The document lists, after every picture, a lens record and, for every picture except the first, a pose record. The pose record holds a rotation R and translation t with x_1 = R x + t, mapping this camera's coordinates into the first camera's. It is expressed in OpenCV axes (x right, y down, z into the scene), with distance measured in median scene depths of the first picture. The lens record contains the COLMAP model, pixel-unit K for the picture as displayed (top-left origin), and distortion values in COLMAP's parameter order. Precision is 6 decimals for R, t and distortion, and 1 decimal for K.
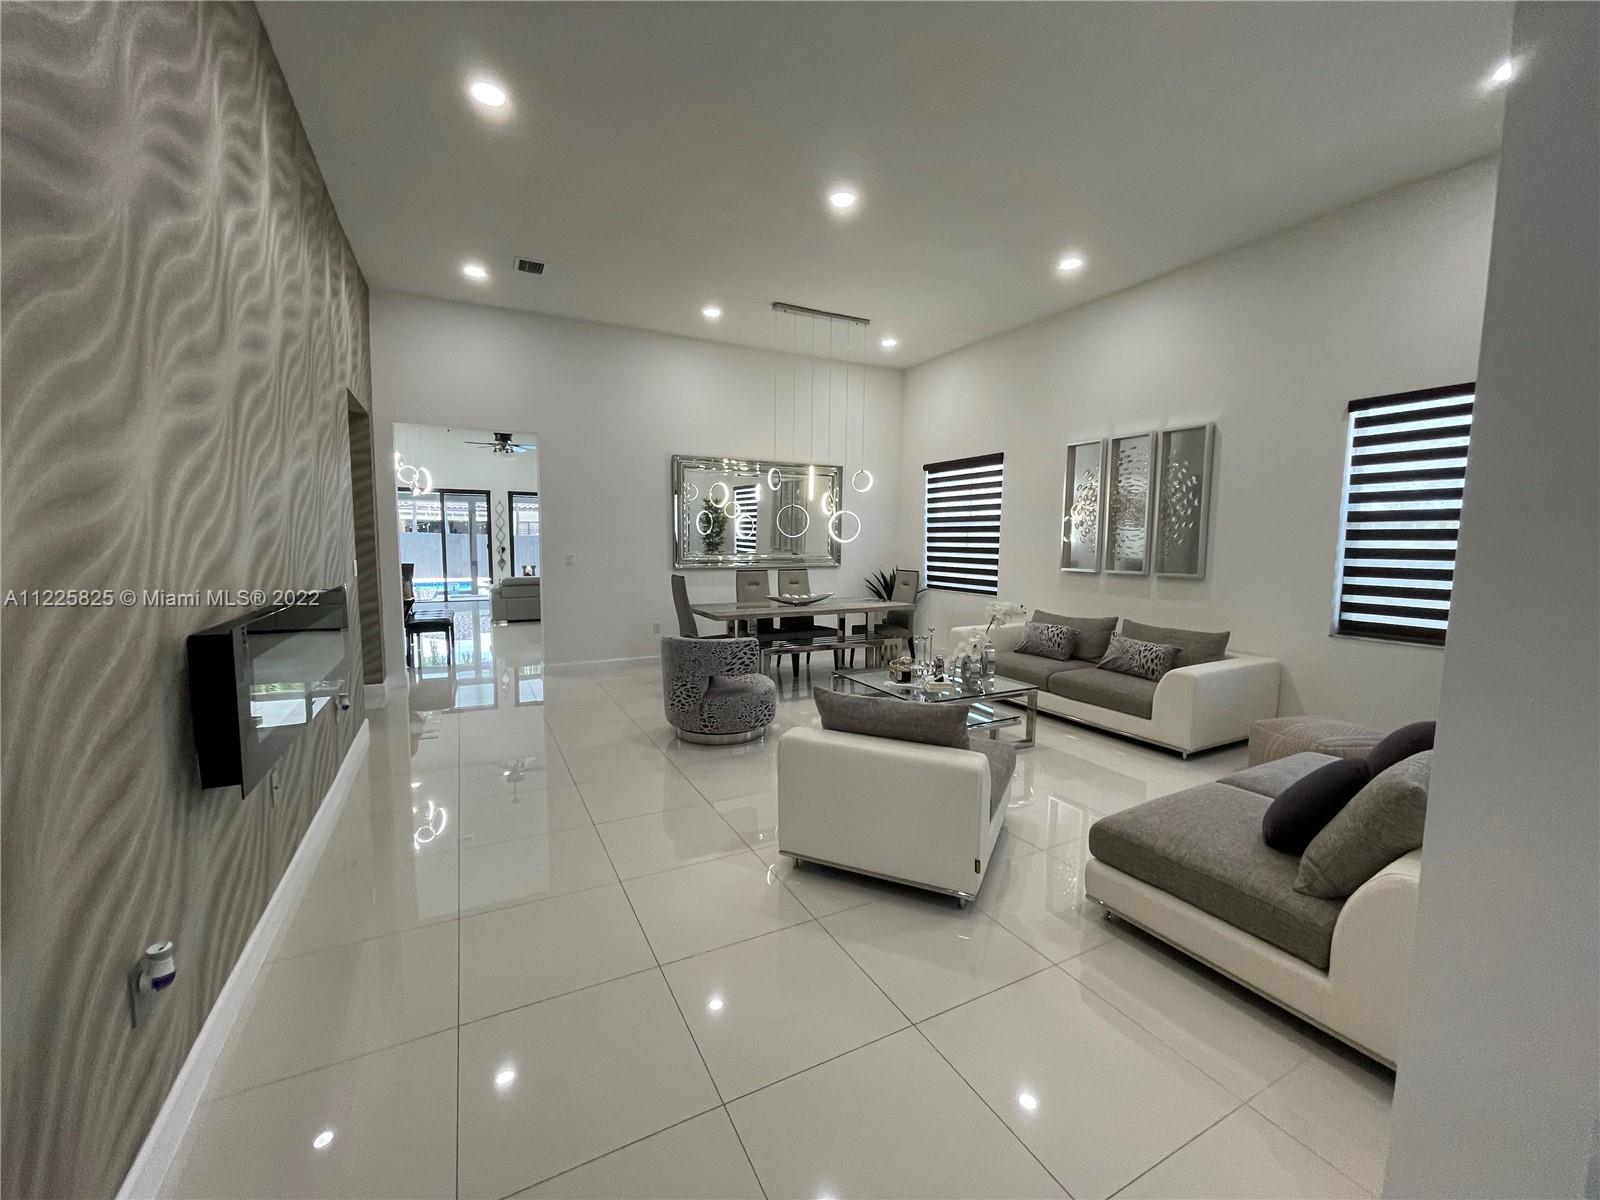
lens RADIAL K [[649.0, 0, 799.5], [0, 649.0, 602.2], [0, 0, 1]] dist [0.001005, -0.000766]
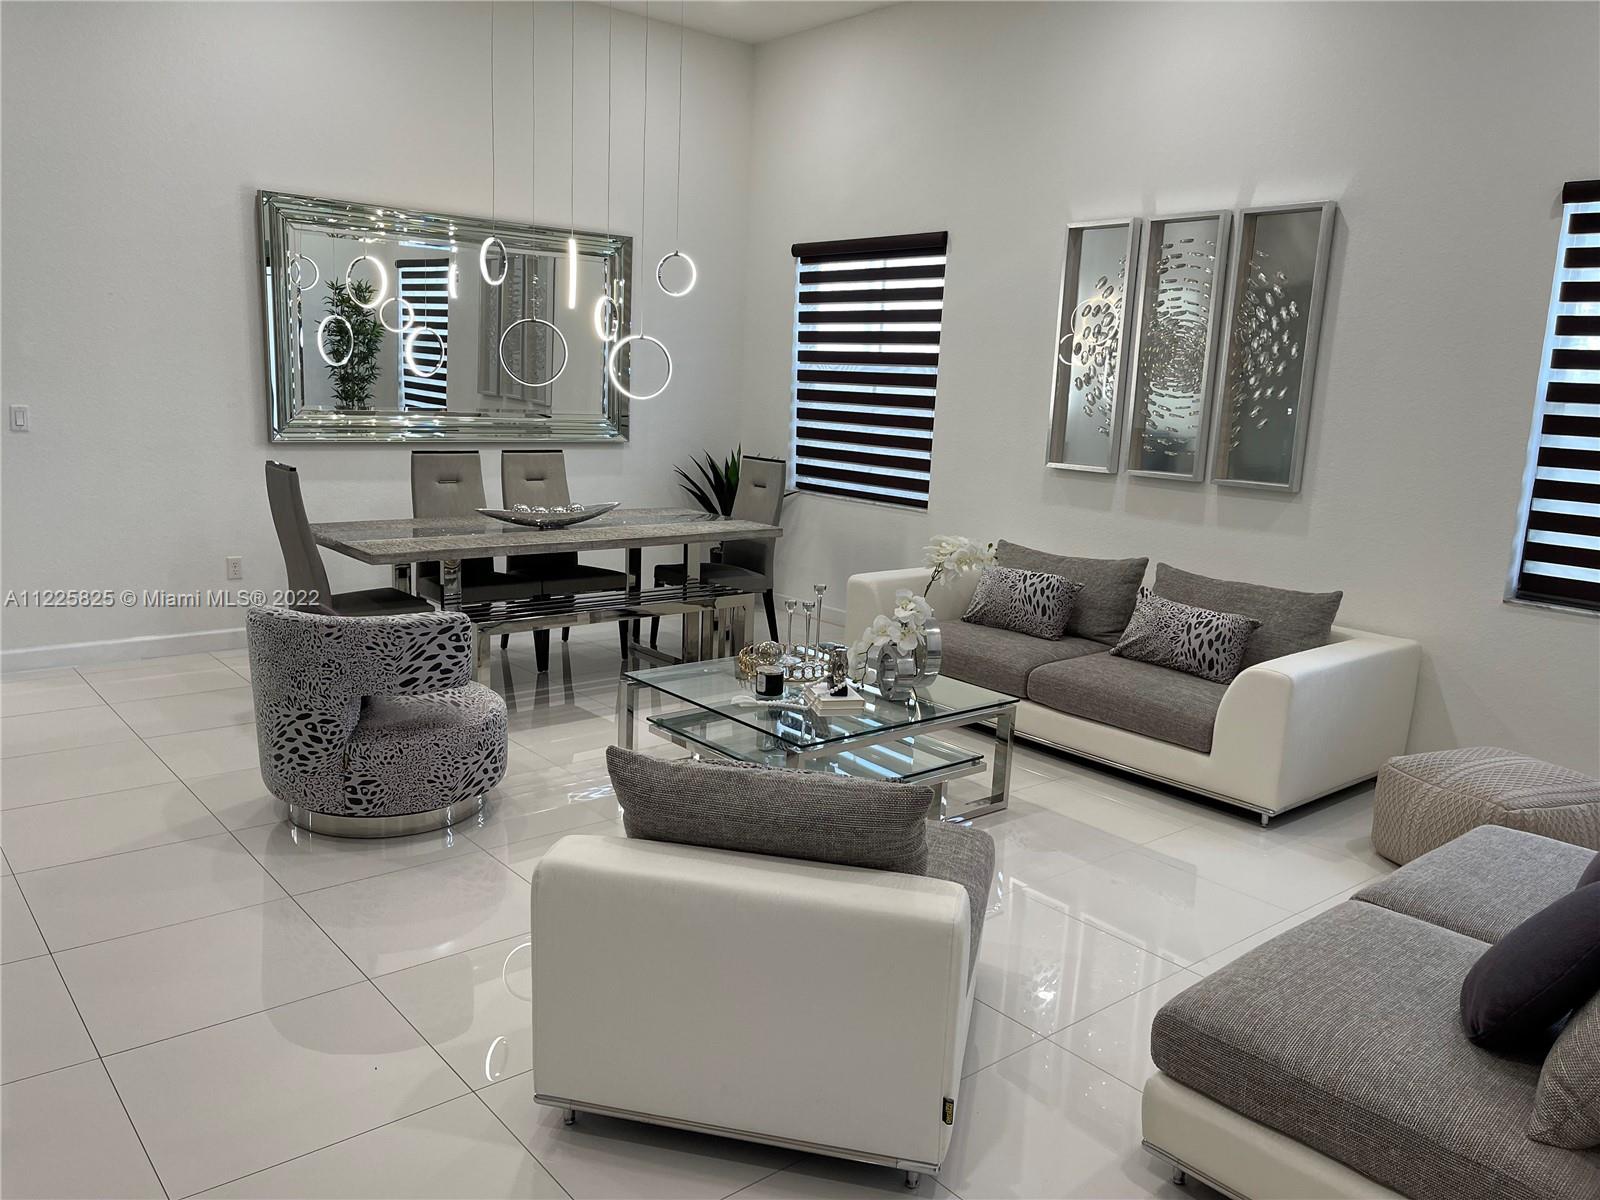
lens RADIAL K [[1212.6, 0, 799.1], [0, 1212.6, 609.0], [0, 0, 1]] dist [0.064056, -0.087049]
pose [[0.976454, -0.007068, 0.215609, -0.015712], [-0.014033, 0.995265, 0.096180, -0.028208], [-0.215268, -0.096941, 0.971732, 0.064325]]
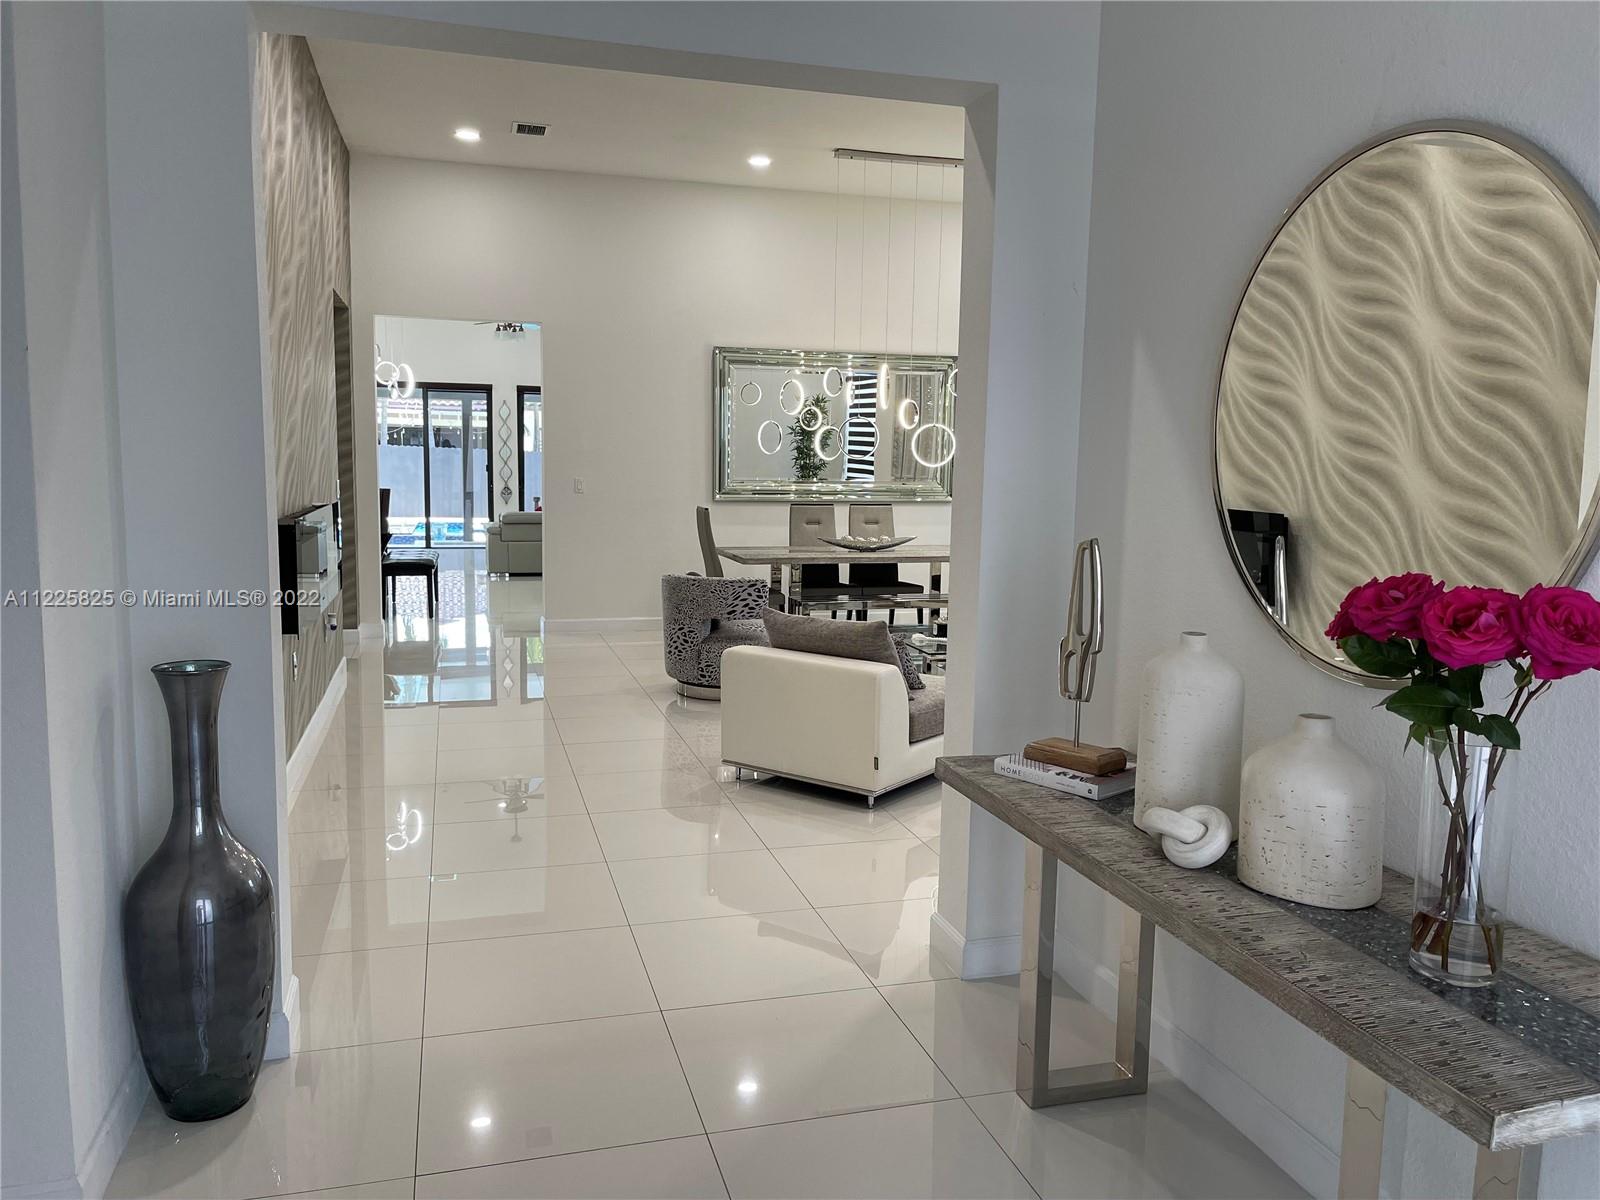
lens RADIAL K [[1212.6, 0, 813.7], [0, 1212.6, 598.2], [0, 0, 1]] dist [0.064056, -0.087049]
pose [[0.981442, 0.030685, -0.189287, 0.232898], [-0.027597, 0.999440, 0.018926, 0.039147], [0.189762, -0.013352, 0.981739, -0.433217]]
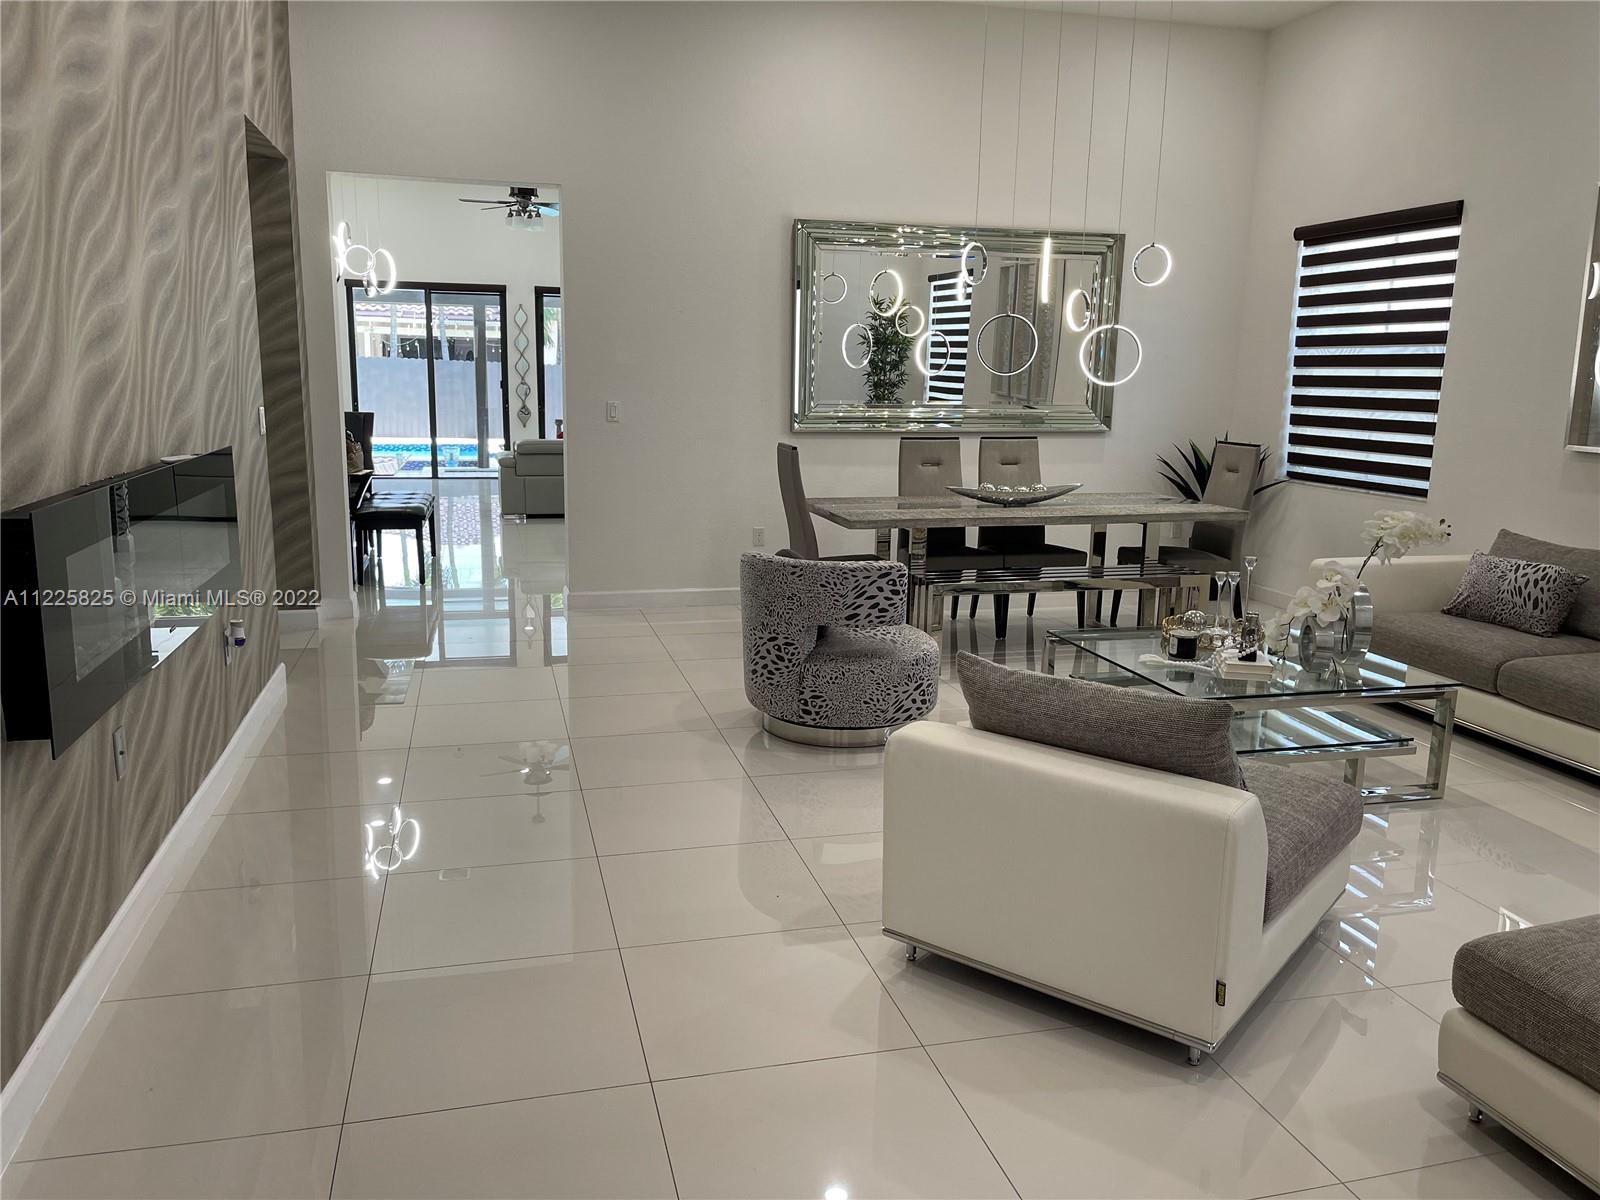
lens RADIAL K [[1212.6, 0, 796.0], [0, 1212.6, 606.6], [0, 0, 1]] dist [0.064056, -0.087049]
pose [[0.974025, 0.052080, -0.220370, 0.058220], [-0.031633, 0.994944, 0.095317, -0.002129], [0.224220, -0.085870, 0.970748, -0.023111]]
